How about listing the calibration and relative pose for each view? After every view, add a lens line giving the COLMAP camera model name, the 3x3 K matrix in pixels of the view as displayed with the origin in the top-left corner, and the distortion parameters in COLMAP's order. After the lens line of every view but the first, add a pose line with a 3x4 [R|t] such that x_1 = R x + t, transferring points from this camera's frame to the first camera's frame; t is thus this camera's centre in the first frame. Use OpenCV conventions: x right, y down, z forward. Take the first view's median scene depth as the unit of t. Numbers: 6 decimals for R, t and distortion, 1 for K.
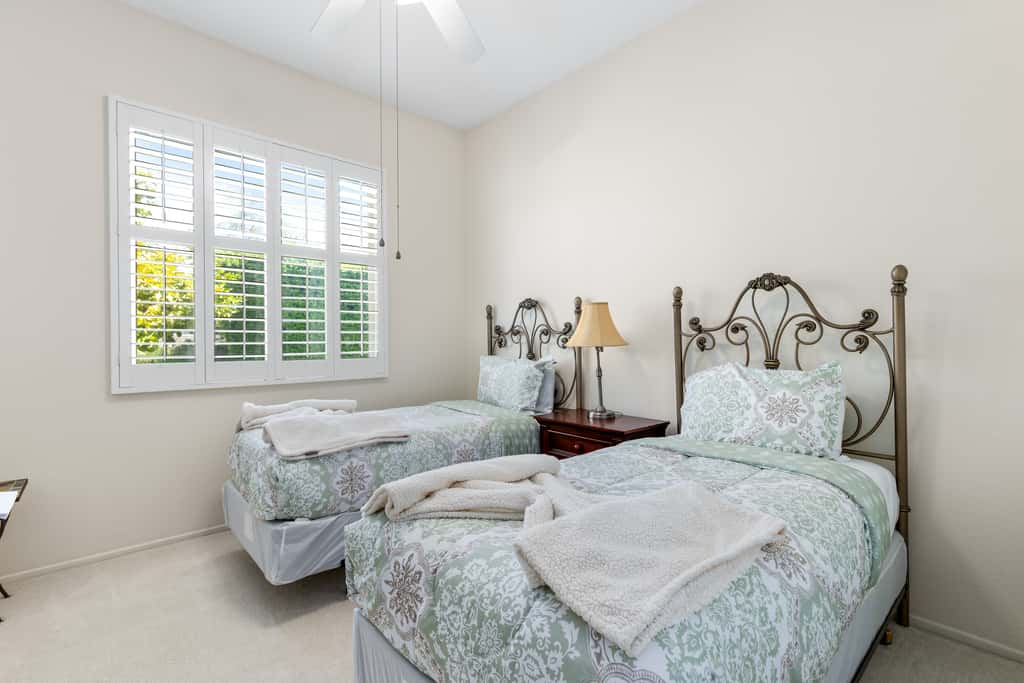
lens RADIAL K [[470.8, 0, 512.0], [0, 470.8, 341.5], [0, 0, 1]] dist [0.021601, -0.007185]
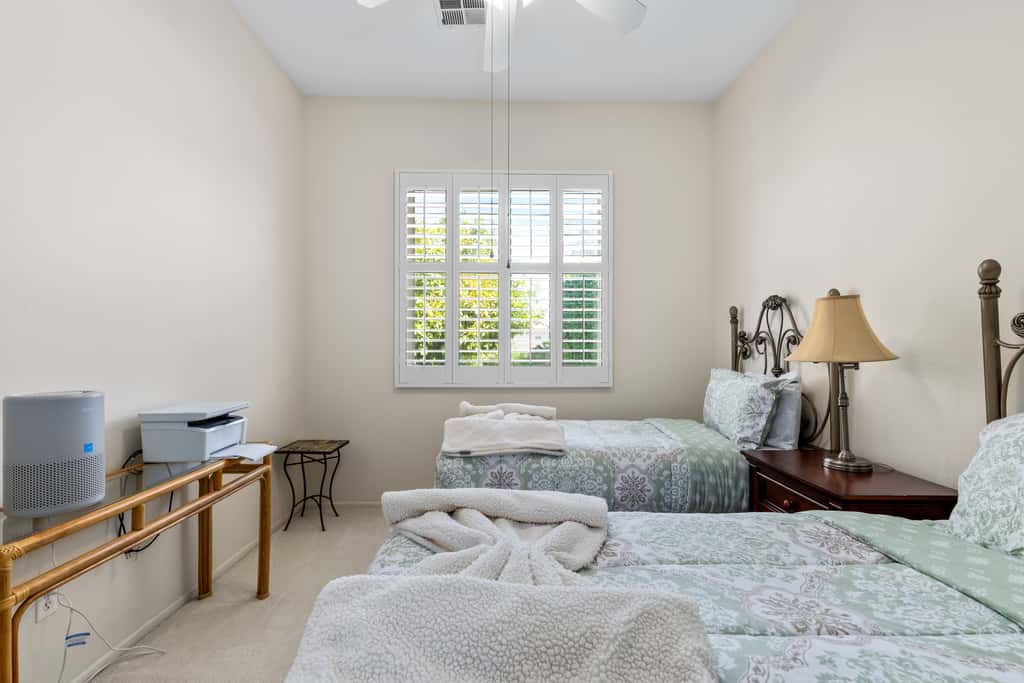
lens RADIAL K [[470.8, 0, 512.0], [0, 470.8, 341.5], [0, 0, 1]] dist [0.021601, -0.007185]
pose [[0.753916, -0.001824, -0.656968, 0.227778], [-0.007316, 0.999911, -0.011173, -0.005715], [0.656930, 0.013230, 0.753835, 0.149375]]
